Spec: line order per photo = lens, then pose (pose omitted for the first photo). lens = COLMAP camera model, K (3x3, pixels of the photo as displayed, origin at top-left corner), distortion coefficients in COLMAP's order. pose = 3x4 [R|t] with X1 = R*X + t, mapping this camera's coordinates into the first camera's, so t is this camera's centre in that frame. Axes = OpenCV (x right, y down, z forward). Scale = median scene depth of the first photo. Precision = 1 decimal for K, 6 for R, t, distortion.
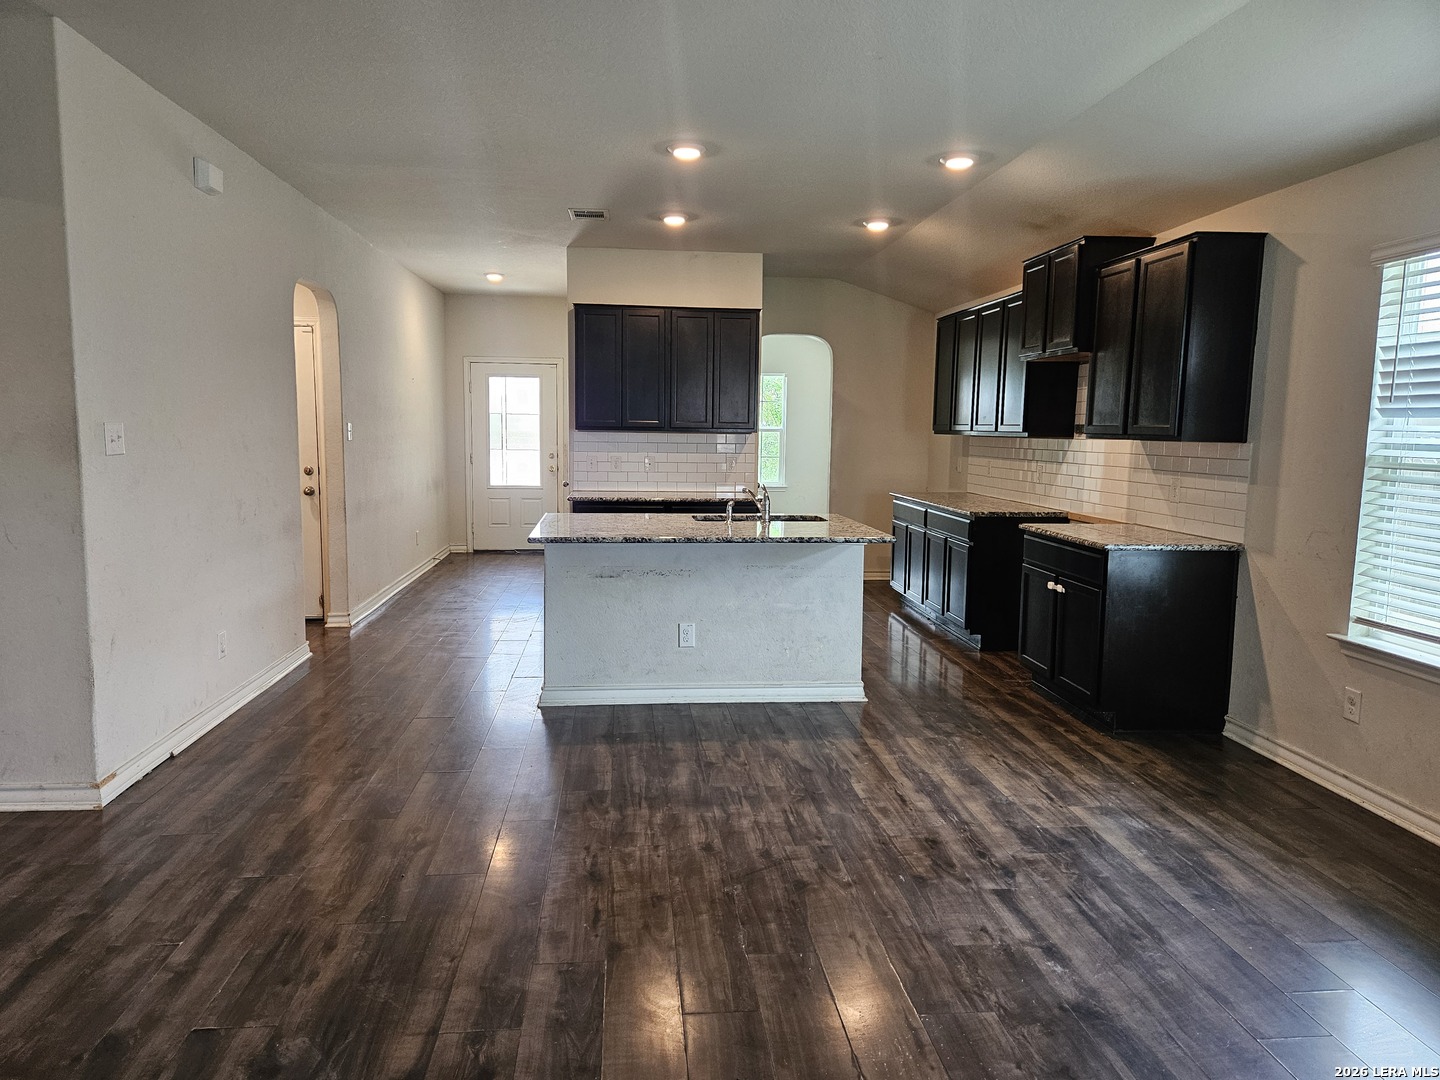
lens RADIAL K [[964.0, 0, 718.8], [0, 964.0, 539.2], [0, 0, 1]] dist [0.045380, -0.015998]
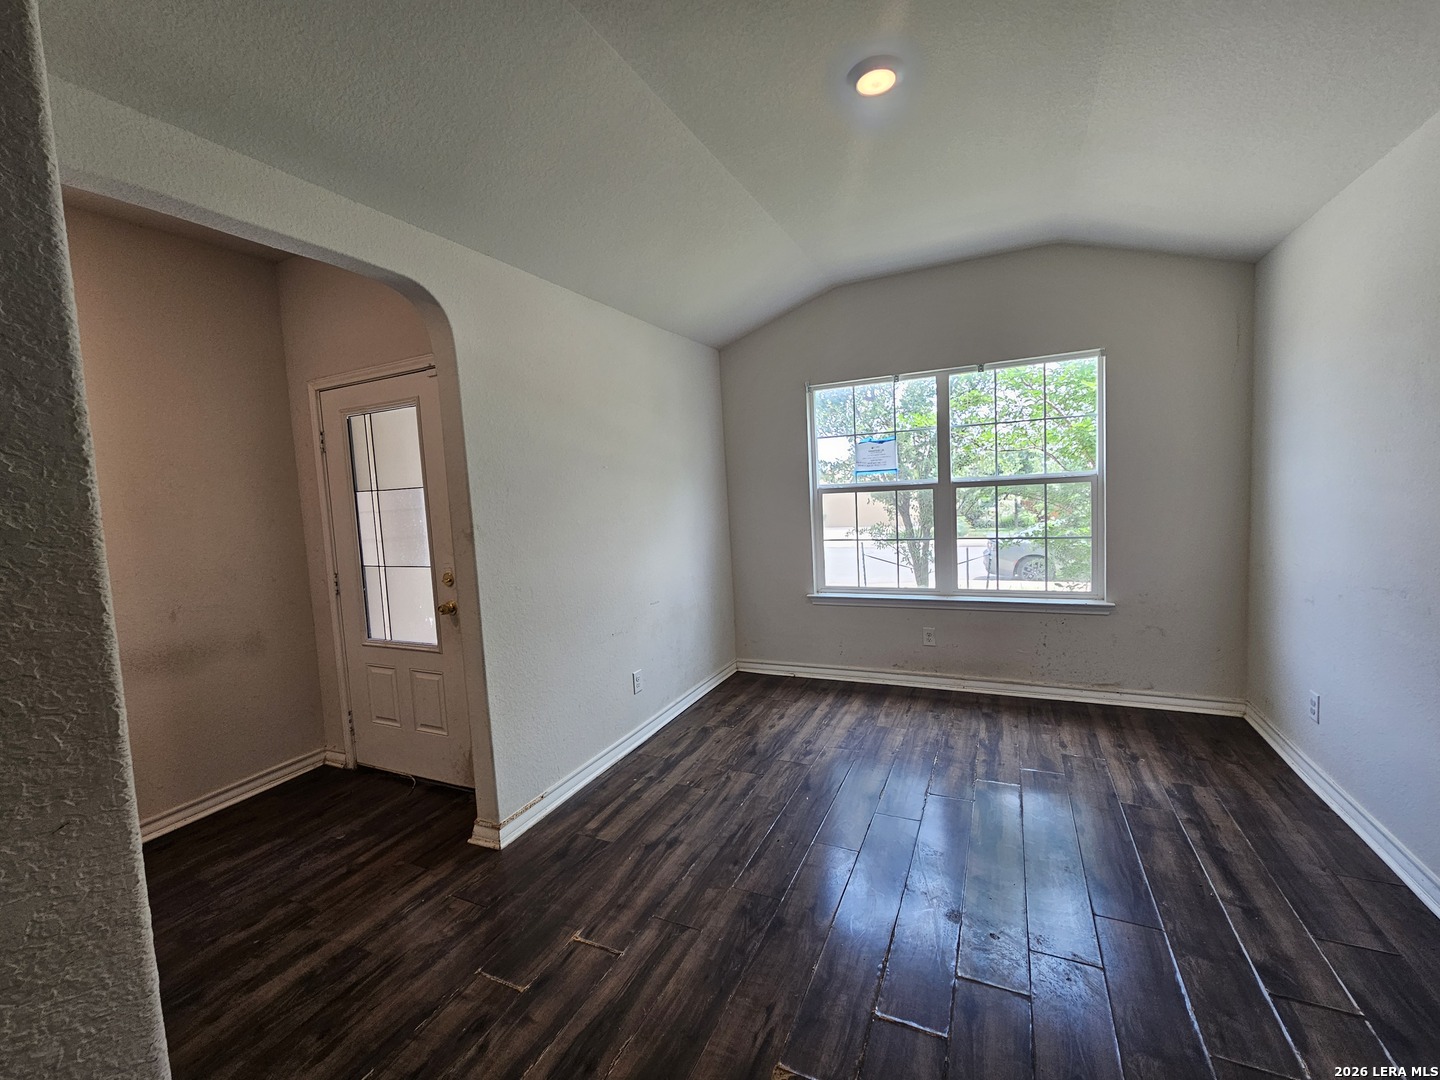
lens RADIAL K [[583.4, 0, 723.1], [0, 583.4, 539.0], [0, 0, 1]] dist [0.000949, 0.000030]
pose [[0.853571, -0.021908, -0.520515, 0.010826], [0.011850, 0.999673, -0.022643, -0.014843], [0.520841, 0.013159, 0.853552, 0.128199]]
